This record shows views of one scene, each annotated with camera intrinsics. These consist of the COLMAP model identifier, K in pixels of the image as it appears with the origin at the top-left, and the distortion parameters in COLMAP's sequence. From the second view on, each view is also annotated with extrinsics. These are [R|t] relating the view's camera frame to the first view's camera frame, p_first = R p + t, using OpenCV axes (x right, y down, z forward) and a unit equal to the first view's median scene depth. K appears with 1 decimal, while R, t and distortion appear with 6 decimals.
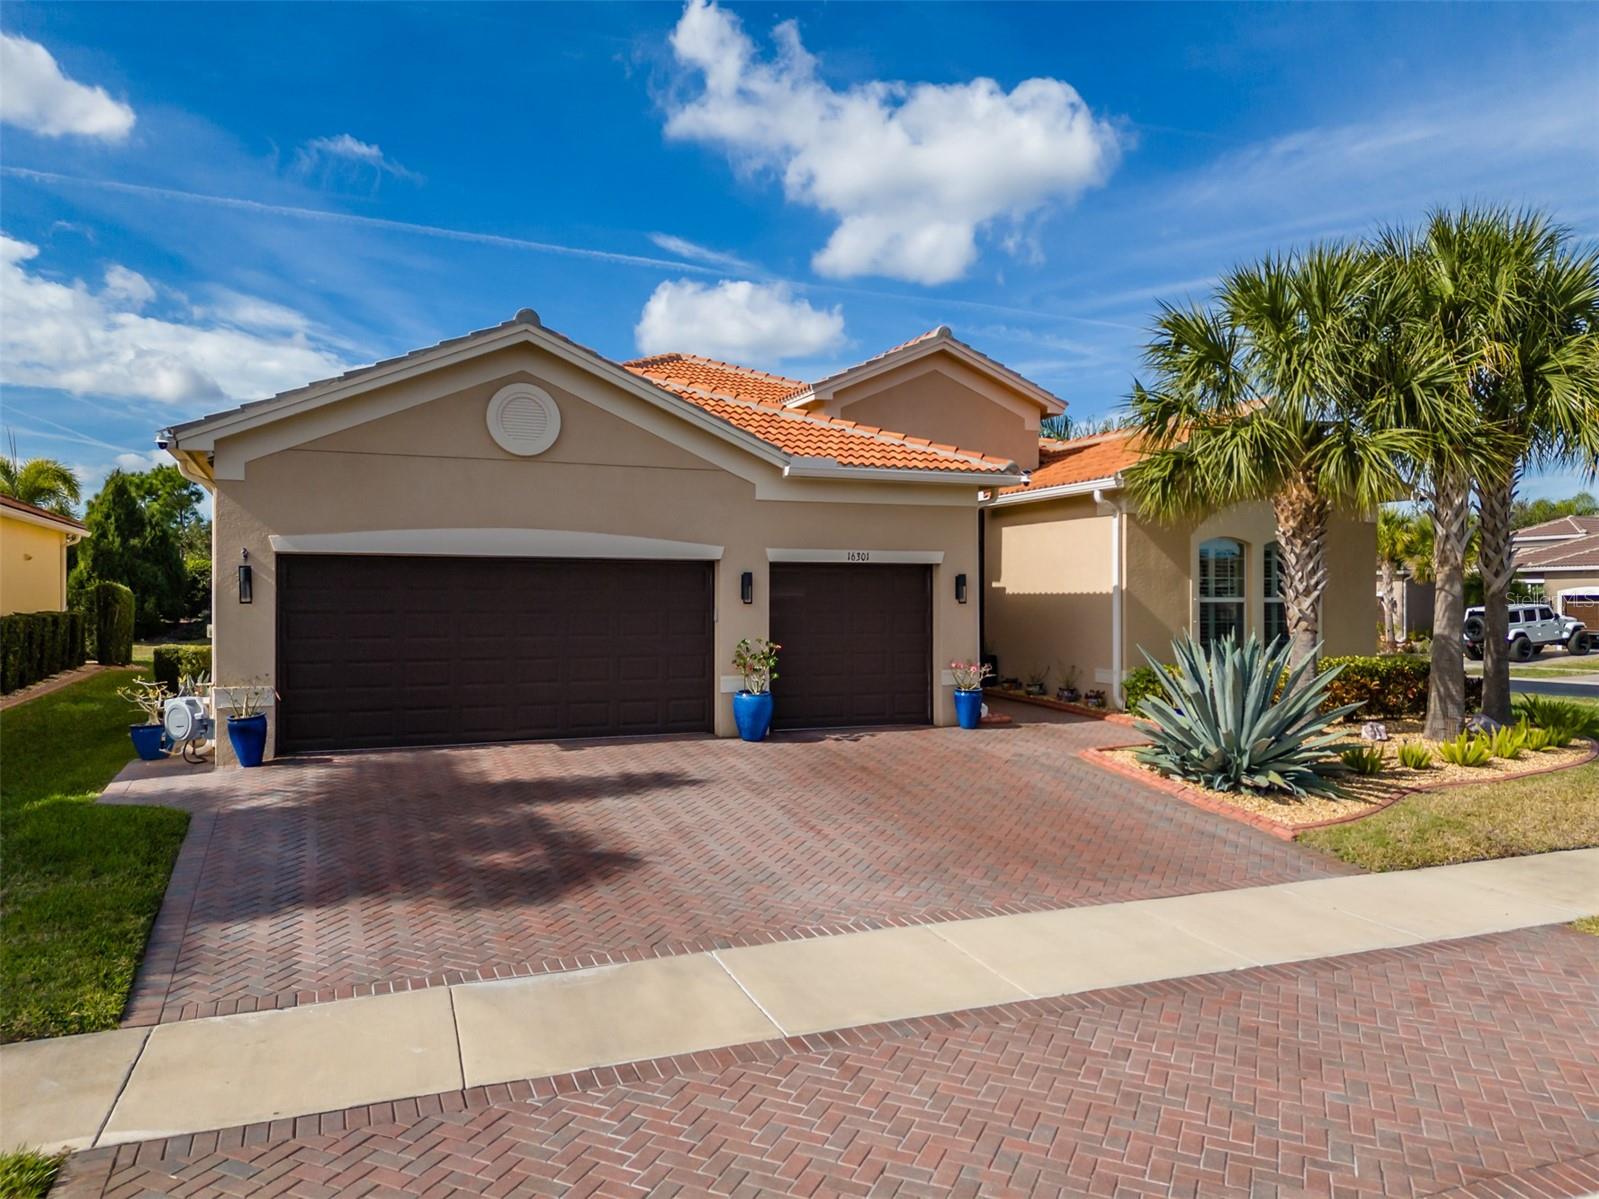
lens RADIAL K [[1144.4, 0, 766.7], [0, 1144.4, 596.5], [0, 0, 1]] dist [0.052933, -0.001703]
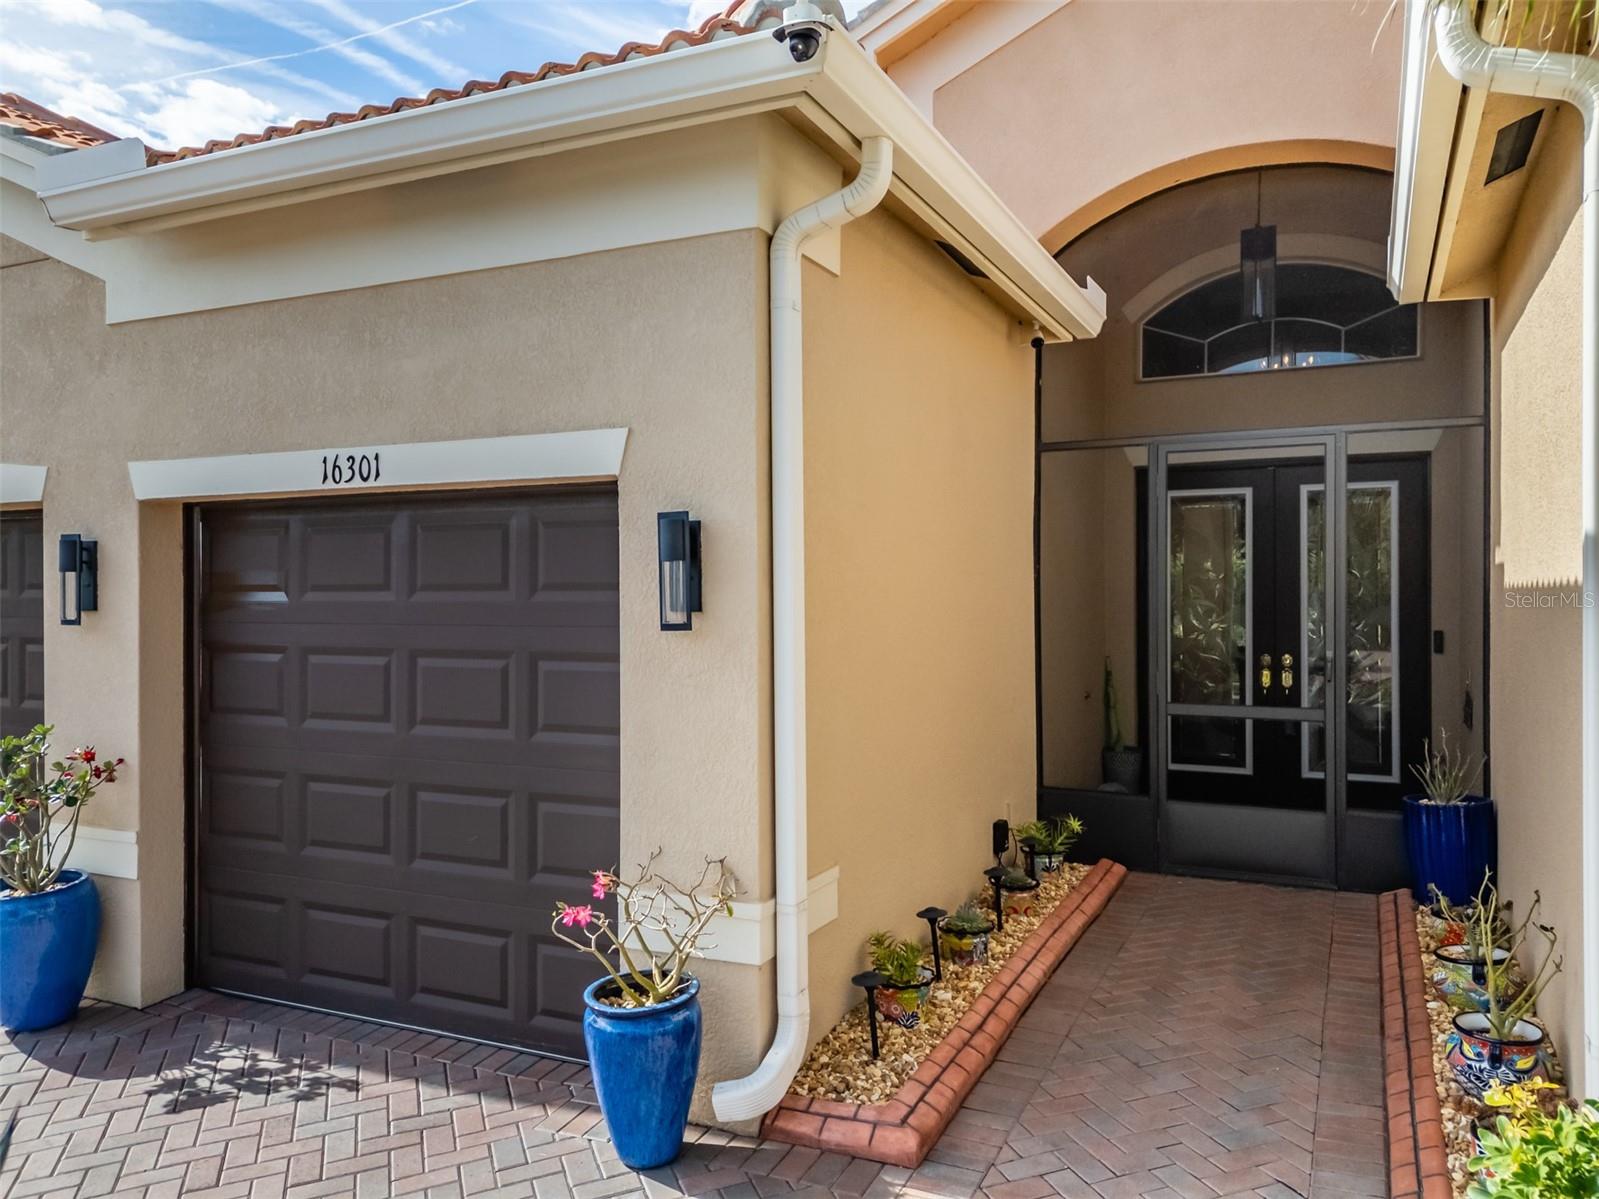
lens RADIAL K [[1172.1, 0, 805.2], [0, 1172.1, 590.2], [0, 0, 1]] dist [0.067921, -0.054244]
pose [[0.683608, -0.007278, -0.729813, 0.374164], [0.002567, 0.999968, -0.007567, -0.000484], [0.729845, 0.003300, 0.683605, 0.847713]]
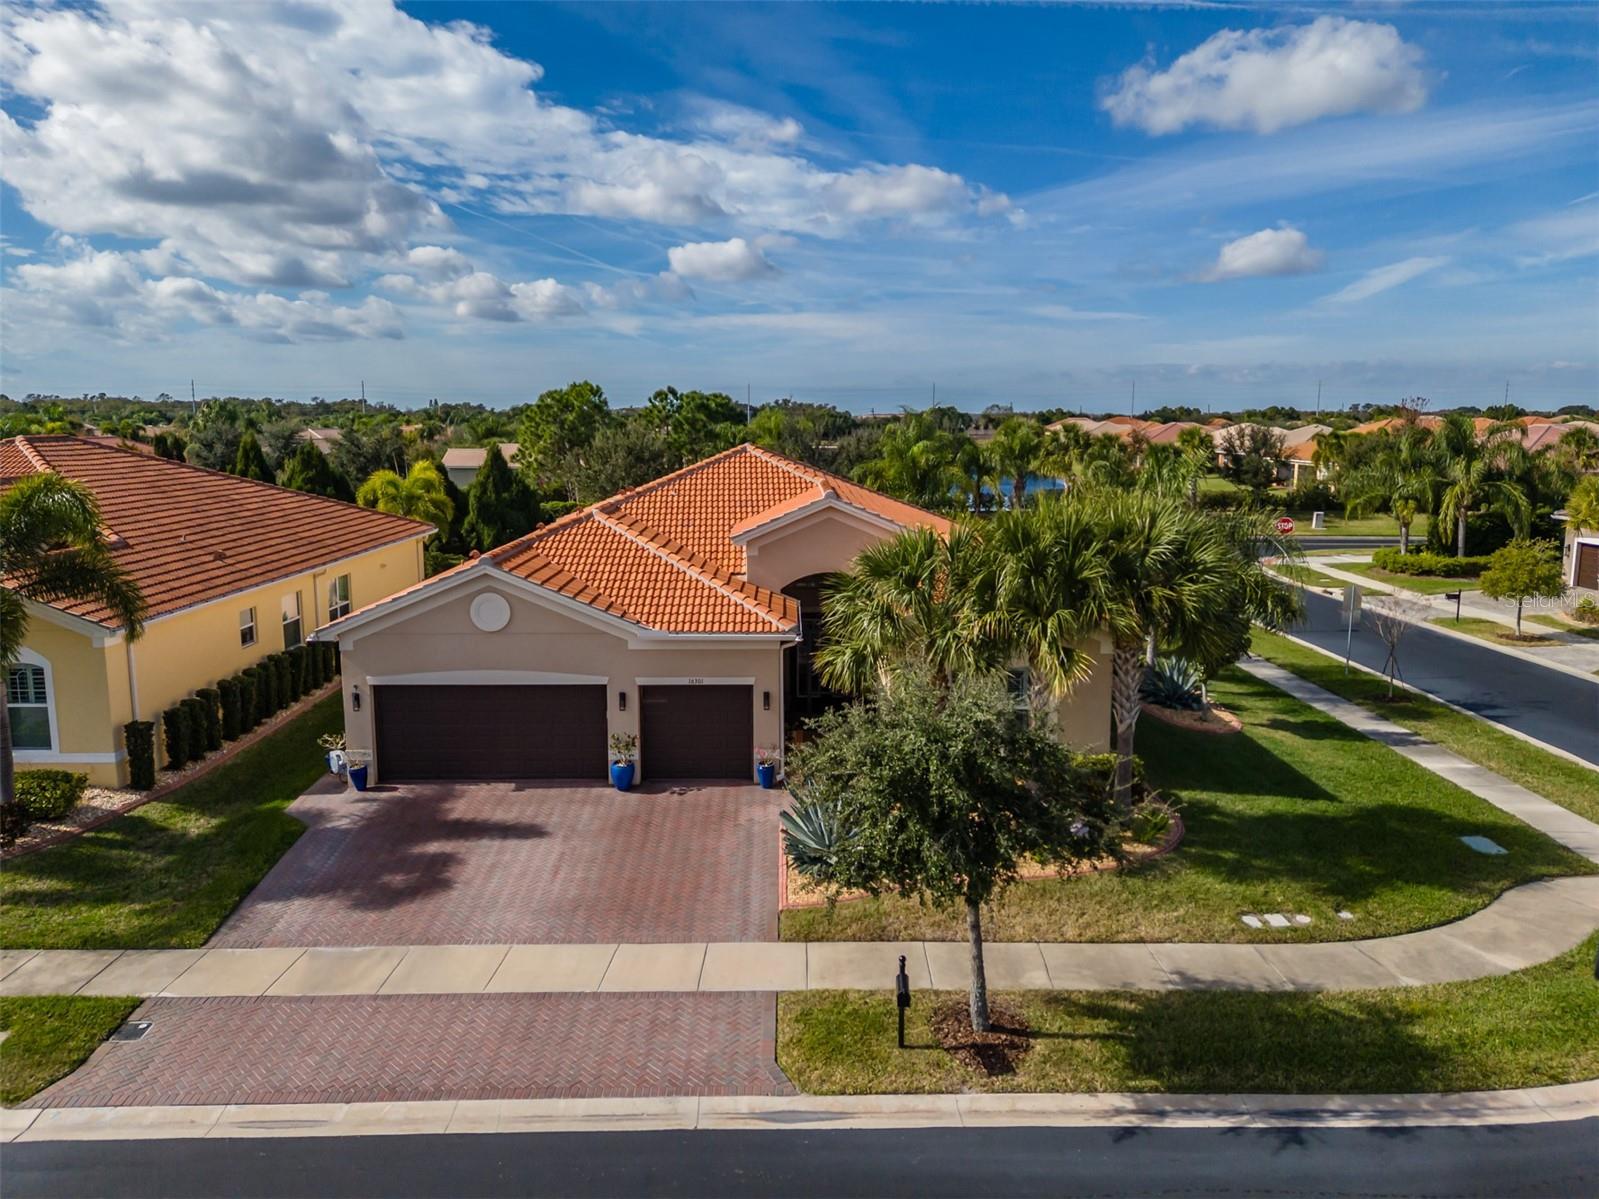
lens RADIAL K [[1164.2, 0, 796.9], [0, 1164.2, 635.4], [0, 0, 1]] dist [0.066735, -0.055656]
pose [[0.933335, 0.072287, -0.351653, 0.765409], [-0.000510, 0.979785, 0.200055, -0.417169], [0.359005, -0.186539, 0.914504, -0.433021]]
